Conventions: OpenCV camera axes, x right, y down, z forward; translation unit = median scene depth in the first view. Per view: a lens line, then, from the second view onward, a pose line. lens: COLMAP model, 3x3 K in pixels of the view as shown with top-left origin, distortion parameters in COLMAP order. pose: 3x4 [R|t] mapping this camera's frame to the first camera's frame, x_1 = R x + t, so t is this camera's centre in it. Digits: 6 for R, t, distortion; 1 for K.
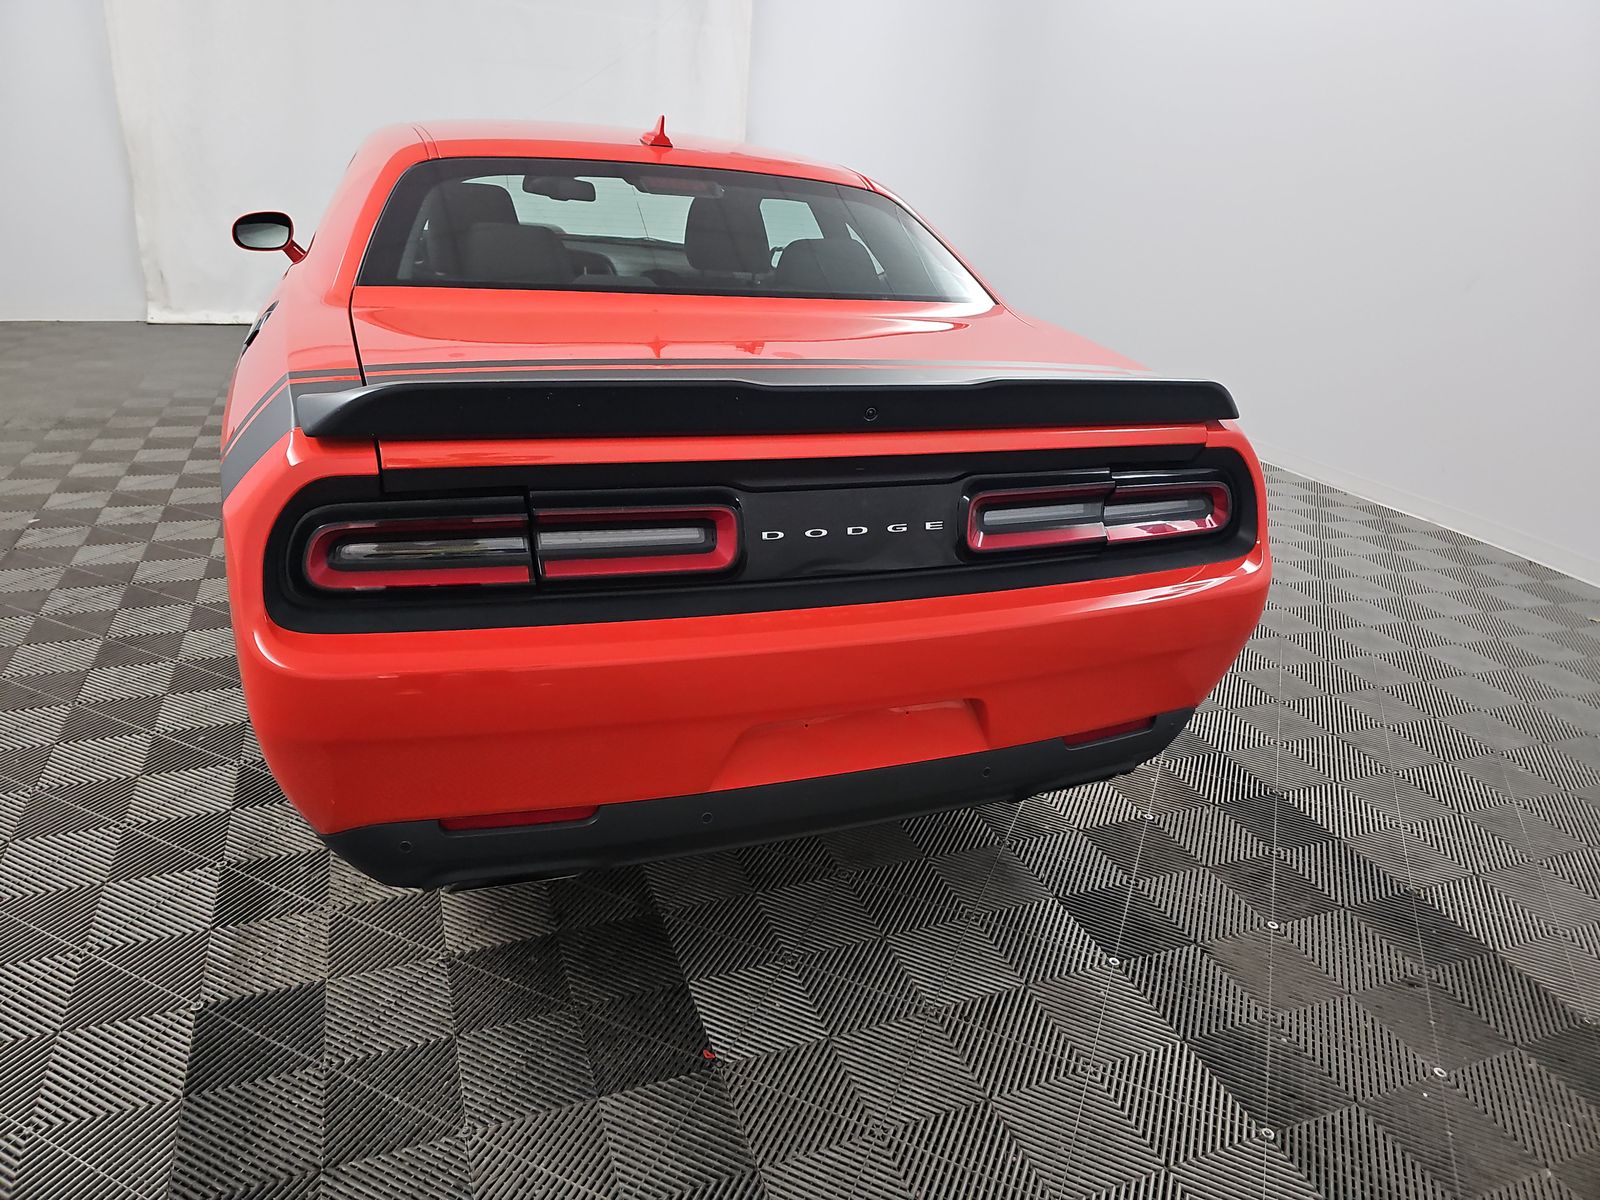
lens RADIAL K [[1061.4, 0, 797.4], [0, 1061.4, 598.2], [0, 0, 1]] dist [0.008040, -0.007245]
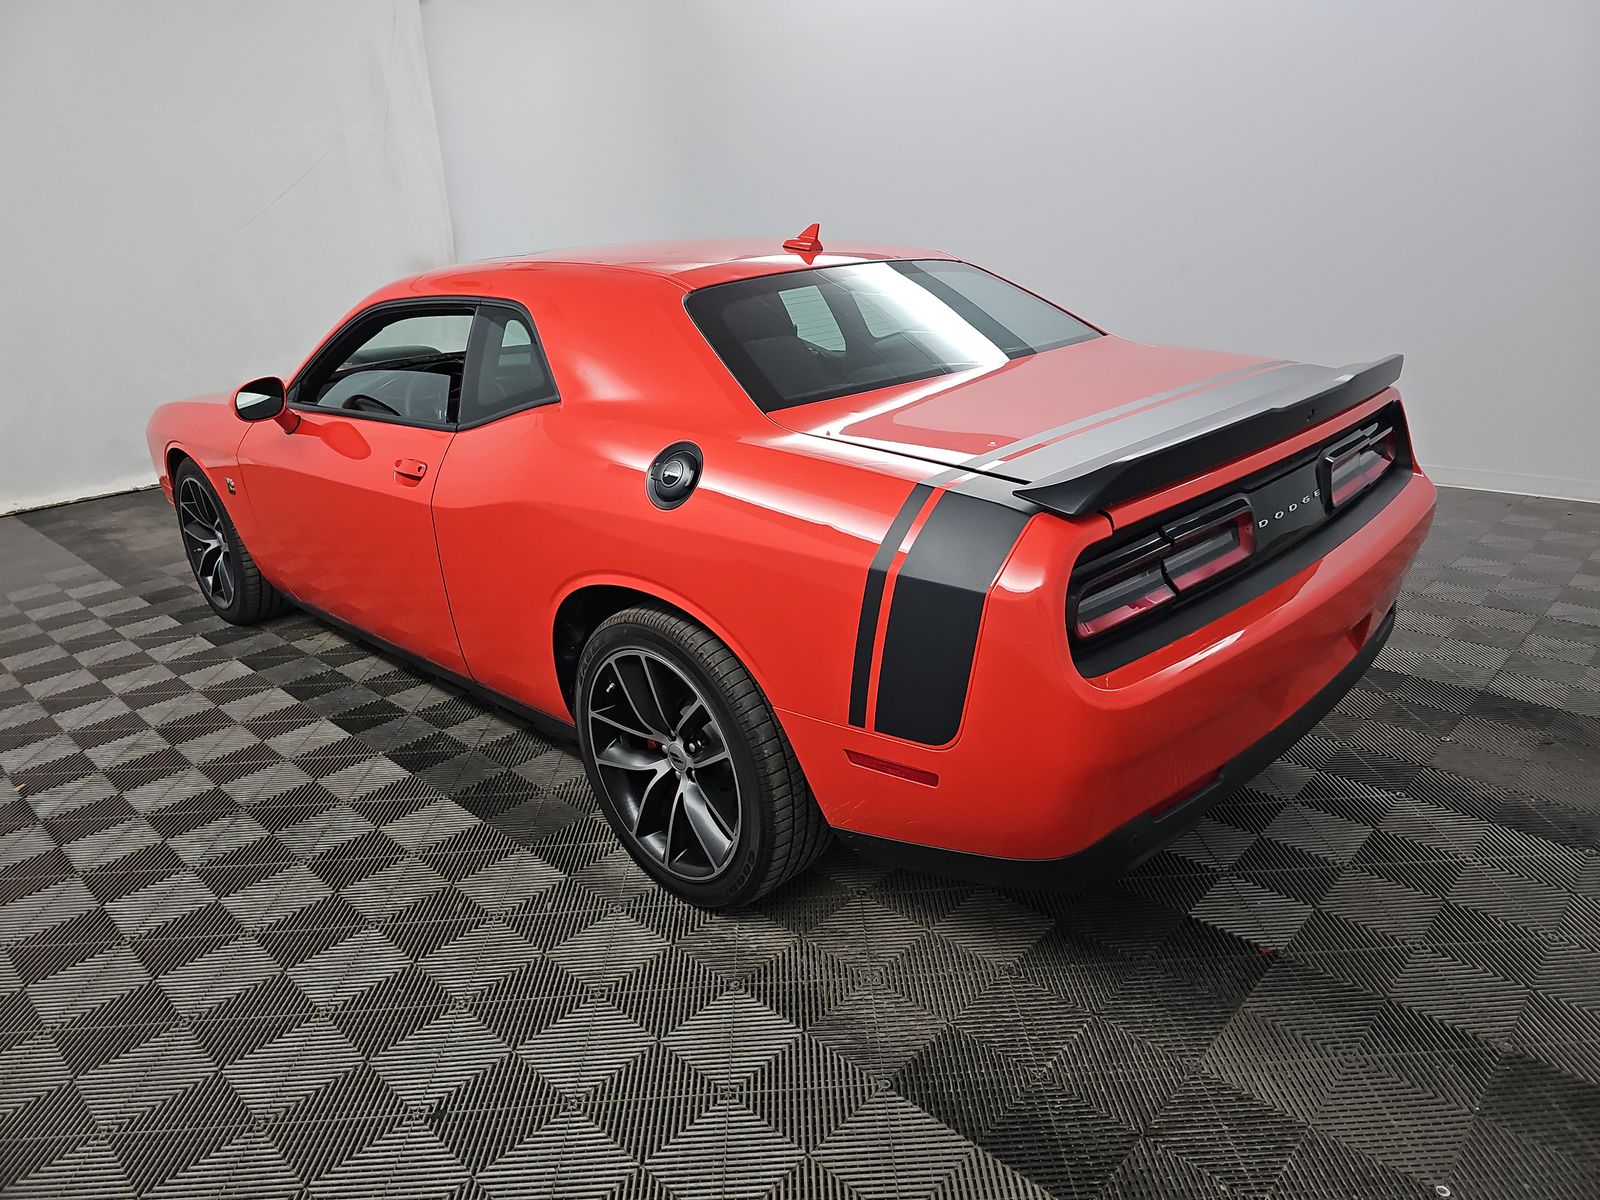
lens RADIAL K [[1061.4, 0, 798.7], [0, 1061.4, 600.8], [0, 0, 1]] dist [0.008040, -0.007245]
pose [[0.899457, -0.251043, 0.357706, -0.898344], [0.267986, 0.963420, 0.002287, -0.107746], [-0.345196, 0.093803, 0.933831, -0.003549]]
